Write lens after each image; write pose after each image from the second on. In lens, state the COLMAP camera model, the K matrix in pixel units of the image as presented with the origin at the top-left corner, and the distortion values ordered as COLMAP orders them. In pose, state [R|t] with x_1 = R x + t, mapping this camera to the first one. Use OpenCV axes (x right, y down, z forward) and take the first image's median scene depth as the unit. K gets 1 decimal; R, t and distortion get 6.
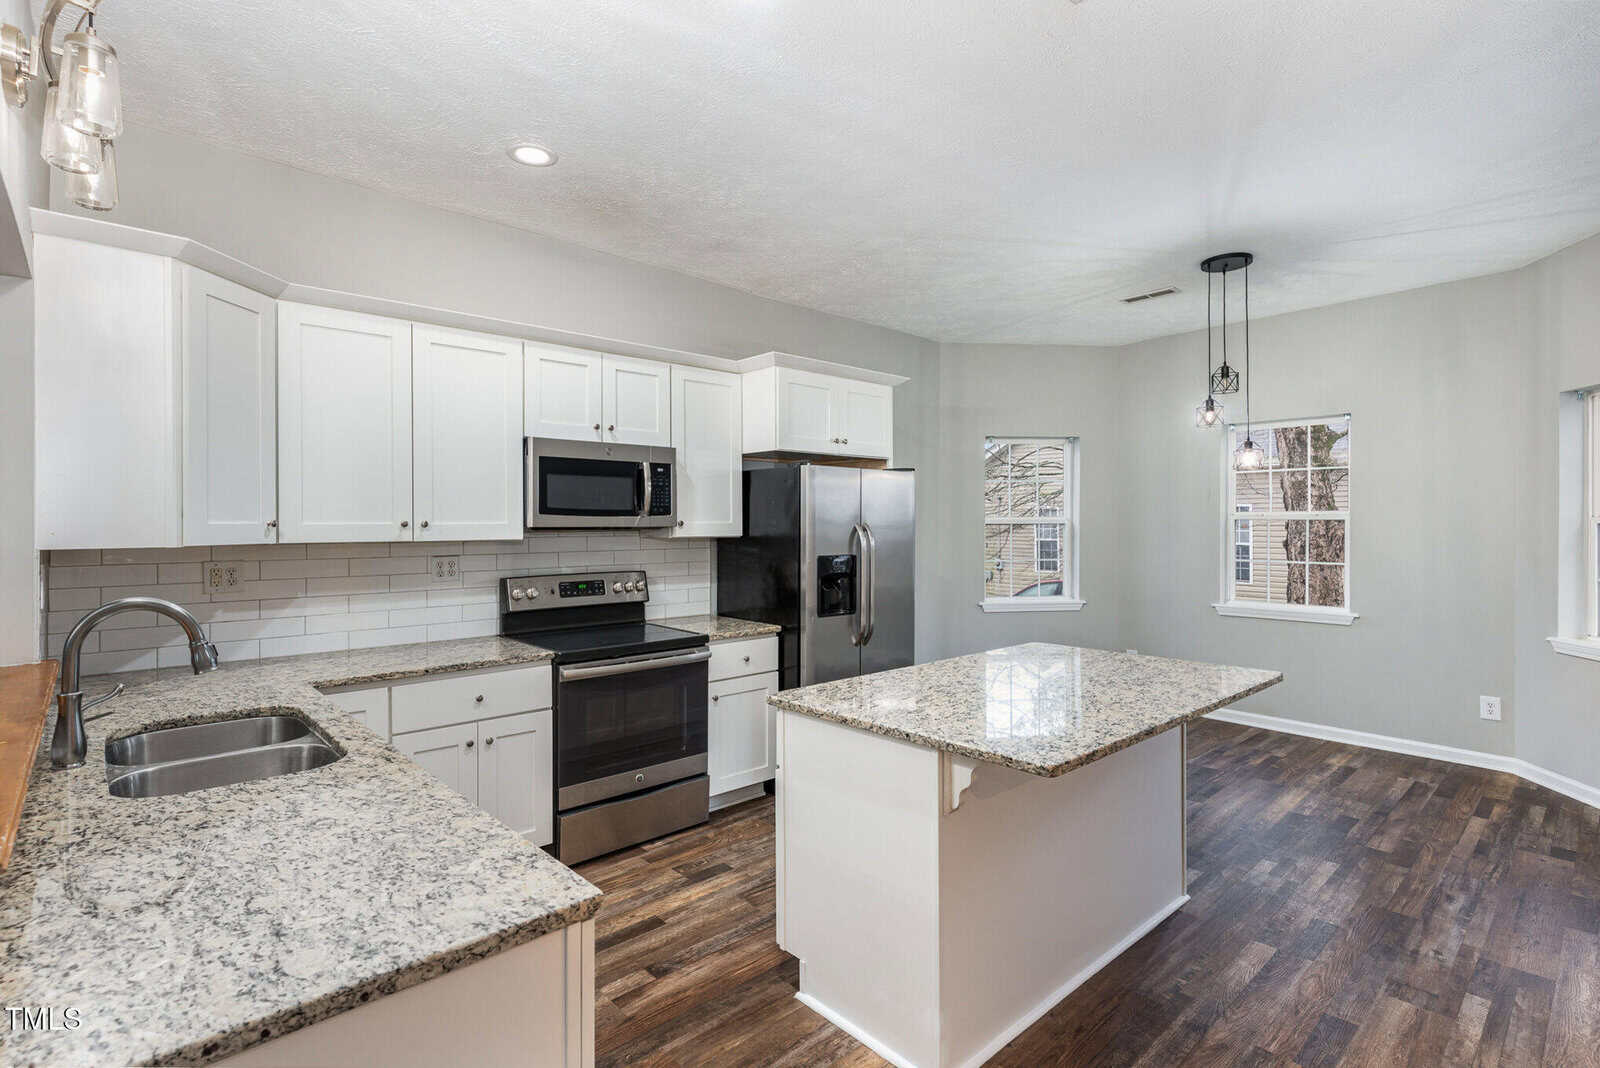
lens RADIAL K [[761.4, 0, 794.7], [0, 761.4, 529.2], [0, 0, 1]] dist [-0.001916, 0.000054]
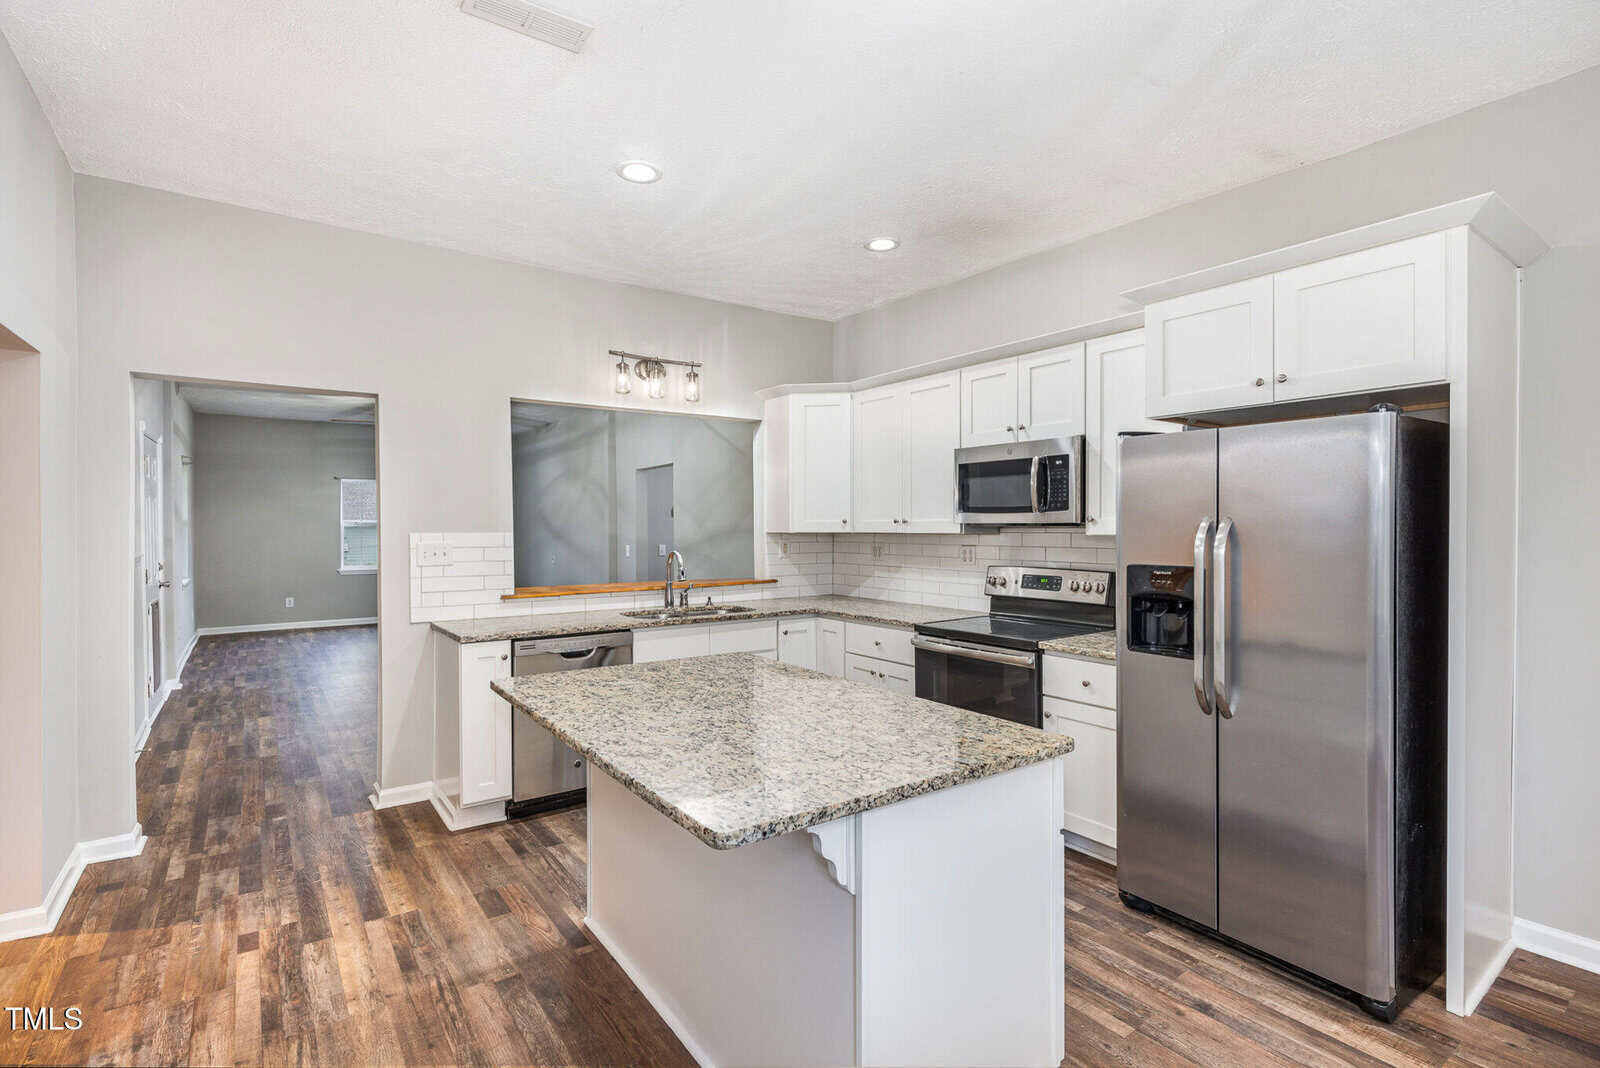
lens RADIAL K [[761.4, 0, 797.2], [0, 761.4, 531.5], [0, 0, 1]] dist [-0.001916, 0.000054]
pose [[-0.107641, 0.009608, -0.994143, 0.823625], [-0.004974, 0.999936, 0.010203, -0.000474], [0.994177, 0.006043, -0.107587, 0.815010]]
